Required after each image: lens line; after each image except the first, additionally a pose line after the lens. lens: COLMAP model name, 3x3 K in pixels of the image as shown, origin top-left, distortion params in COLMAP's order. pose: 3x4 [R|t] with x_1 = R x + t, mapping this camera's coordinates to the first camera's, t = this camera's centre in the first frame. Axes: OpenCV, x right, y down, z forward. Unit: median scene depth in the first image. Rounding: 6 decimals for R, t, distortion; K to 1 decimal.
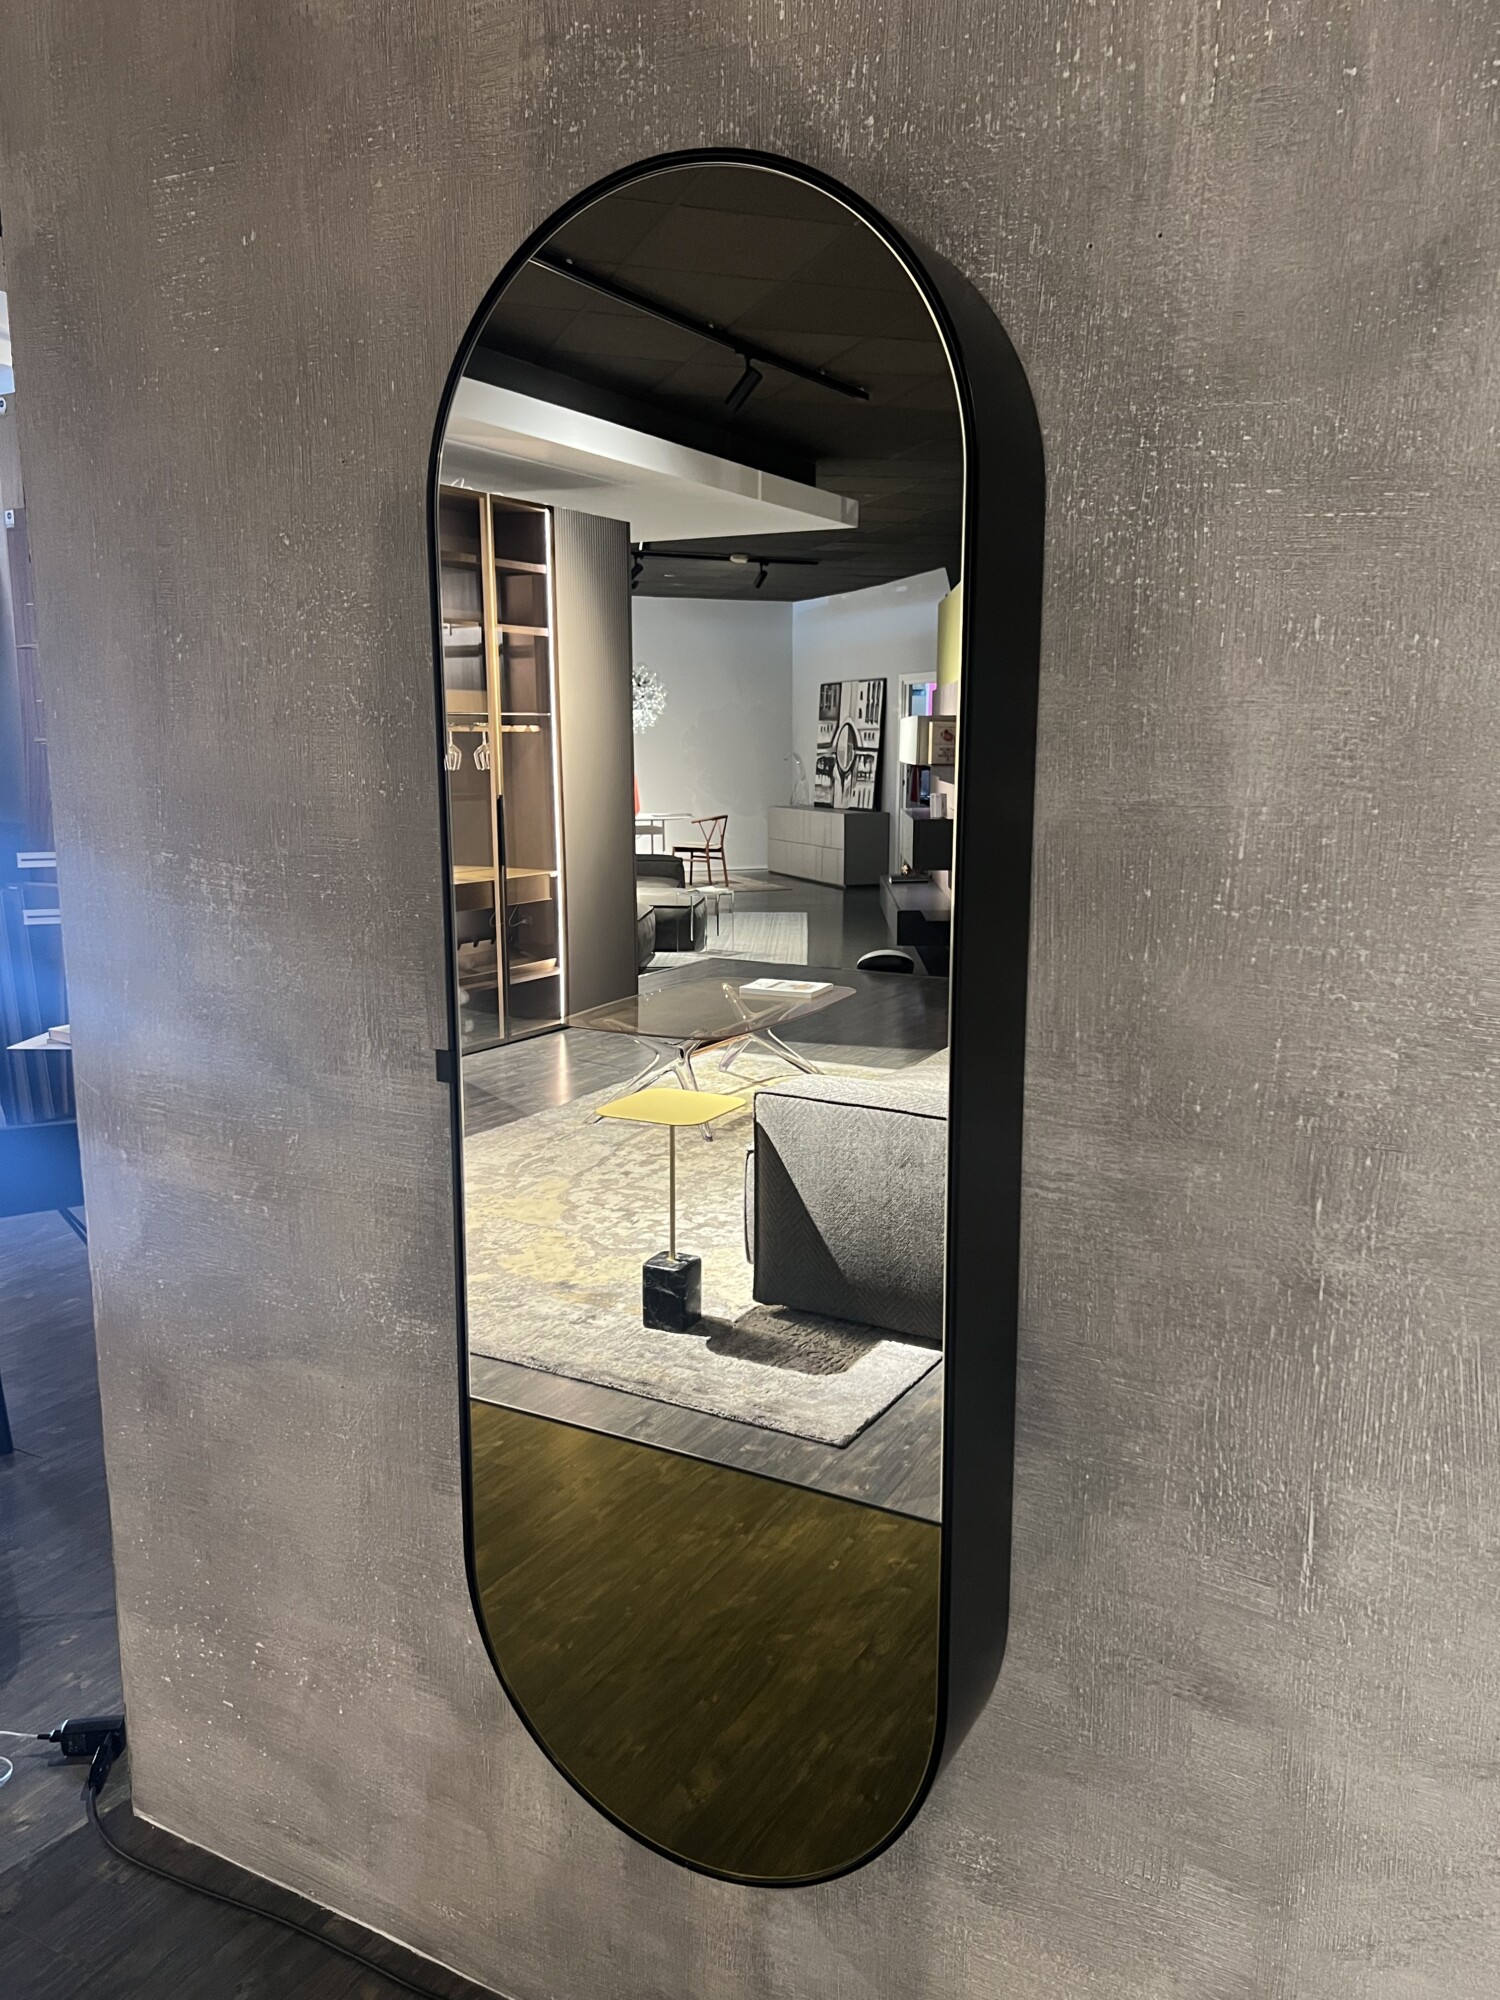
lens RADIAL K [[1511.4, 0, 749.9], [0, 1511.4, 959.2], [0, 0, 1]] dist [0.068325, -0.097446]
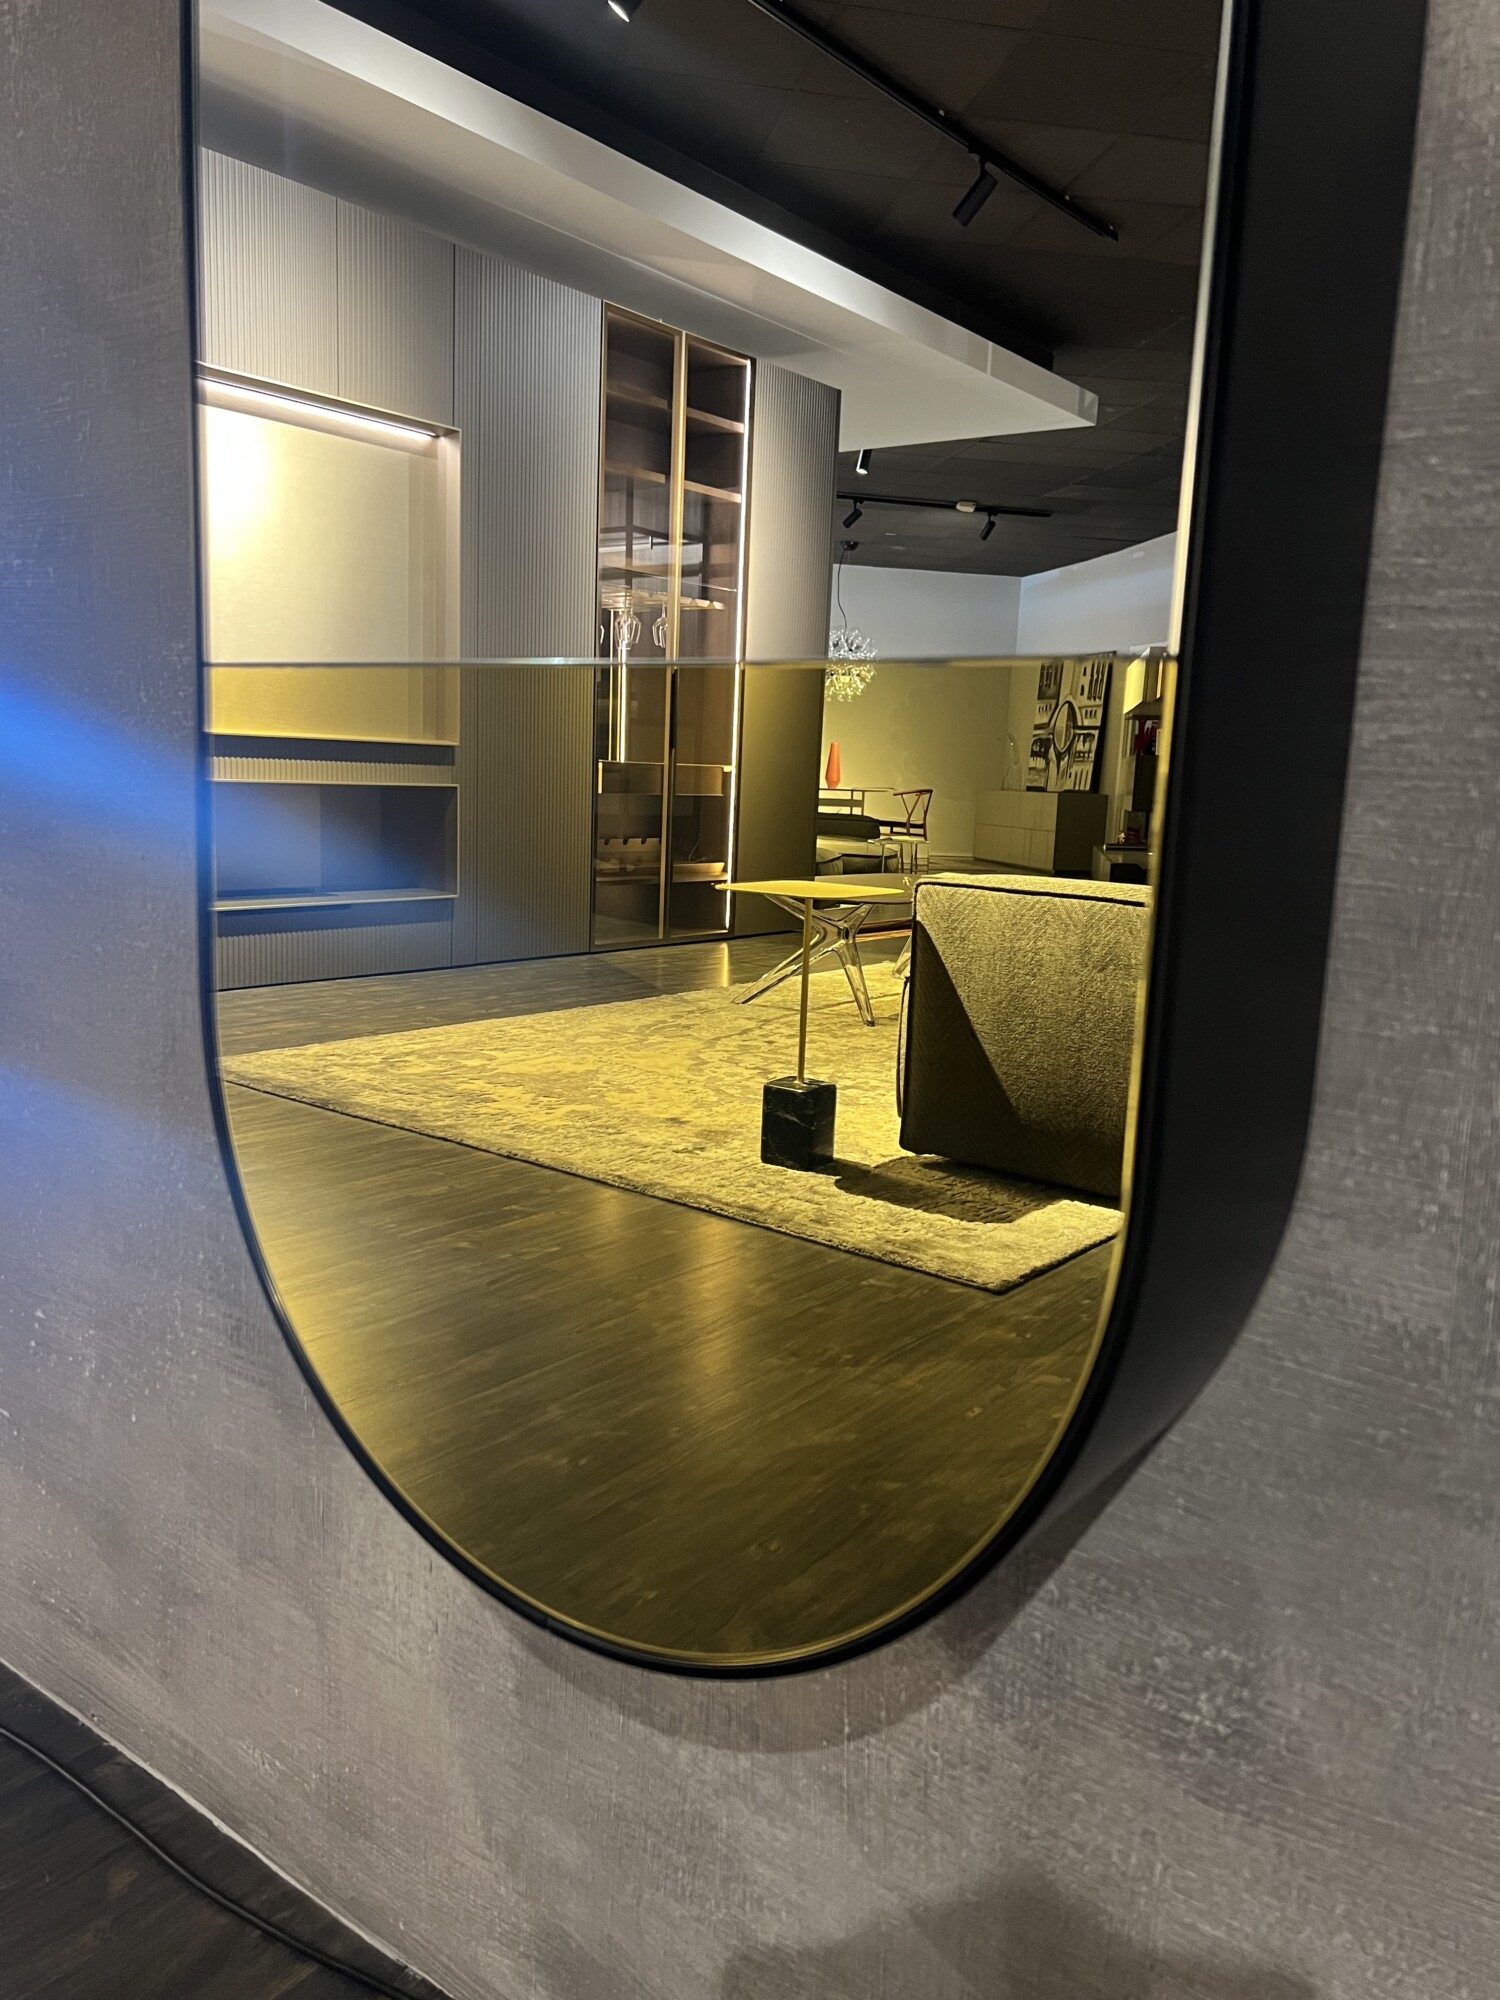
lens RADIAL K [[1511.4, 0, 749.9], [0, 1511.4, 959.2], [0, 0, 1]] dist [0.068325, -0.097446]
pose [[0.989097, 0.061161, -0.133964, 0.026696], [-0.063628, 0.997873, -0.014207, 0.154911], [0.132810, 0.022576, 0.990884, 0.214628]]
